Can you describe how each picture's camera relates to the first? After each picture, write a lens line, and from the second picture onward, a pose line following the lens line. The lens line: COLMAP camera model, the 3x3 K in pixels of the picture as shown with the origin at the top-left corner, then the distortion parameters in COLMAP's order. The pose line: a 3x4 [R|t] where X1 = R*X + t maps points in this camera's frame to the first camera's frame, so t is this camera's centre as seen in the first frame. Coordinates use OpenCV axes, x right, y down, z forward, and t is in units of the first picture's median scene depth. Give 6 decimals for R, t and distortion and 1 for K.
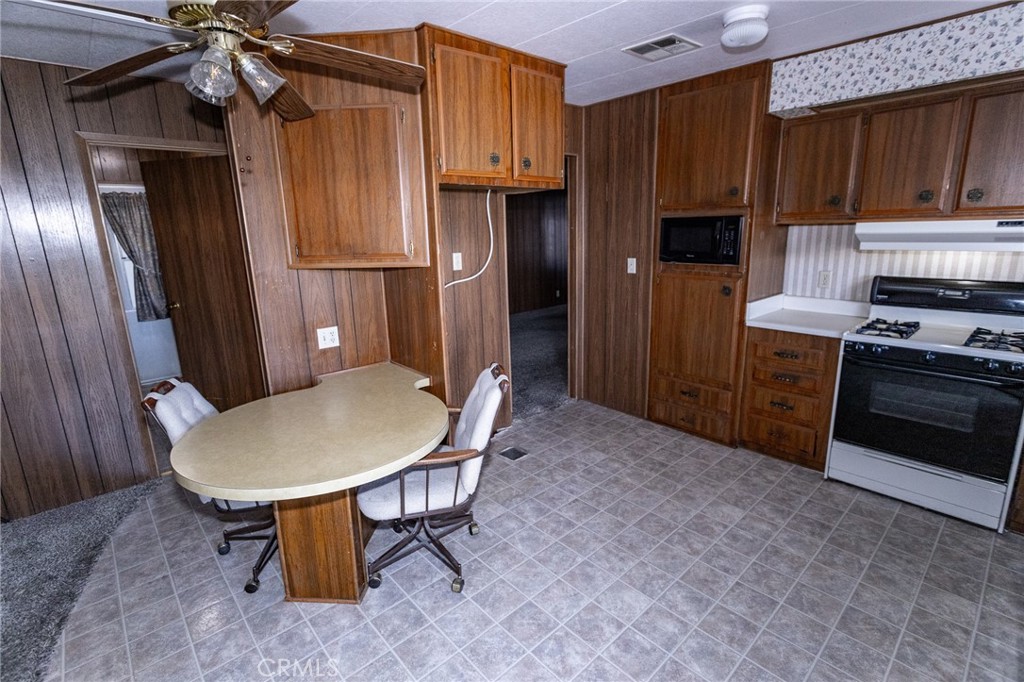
lens RADIAL K [[480.1, 0, 507.9], [0, 480.1, 338.1], [0, 0, 1]] dist [0.000360, 0.000096]
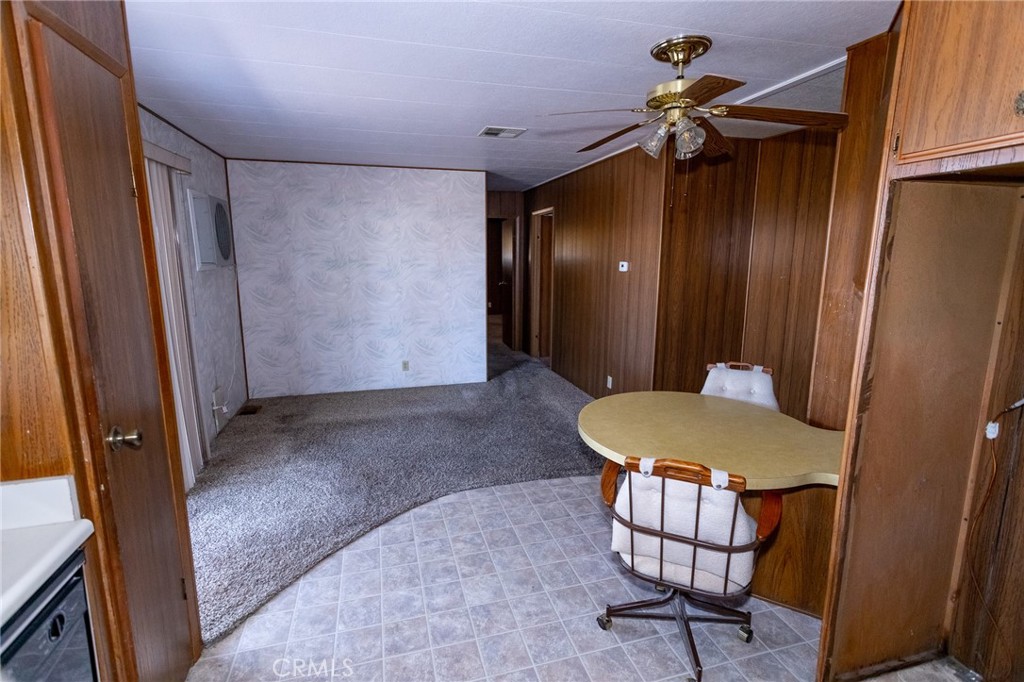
lens RADIAL K [[482.8, 0, 508.3], [0, 482.8, 335.5], [0, 0, 1]] dist [0.002474, 0.001464]
pose [[-0.443069, 0.180204, -0.878189, 0.524380], [-0.194145, 0.937055, 0.290235, -0.180135], [0.875213, 0.299090, -0.380194, 0.706221]]
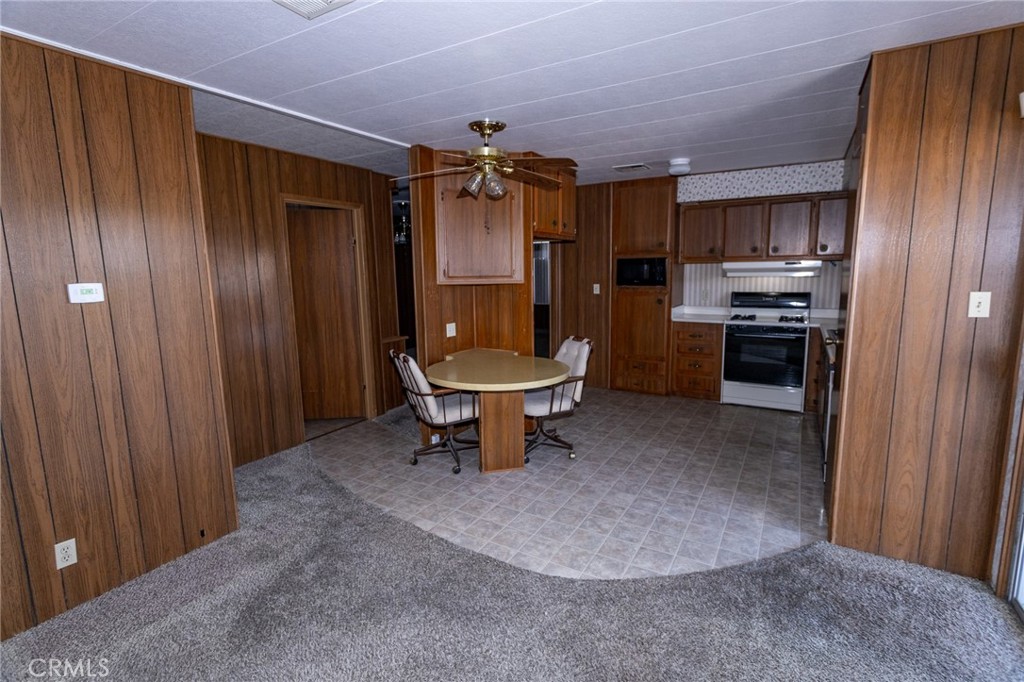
lens RADIAL K [[482.8, 0, 508.3], [0, 482.8, 335.5], [0, 0, 1]] dist [0.002474, 0.001464]
pose [[0.956056, -0.029051, 0.291740, -0.617955], [0.056761, 0.994593, -0.086970, 0.154782], [-0.287635, 0.099708, 0.952536, -0.509691]]
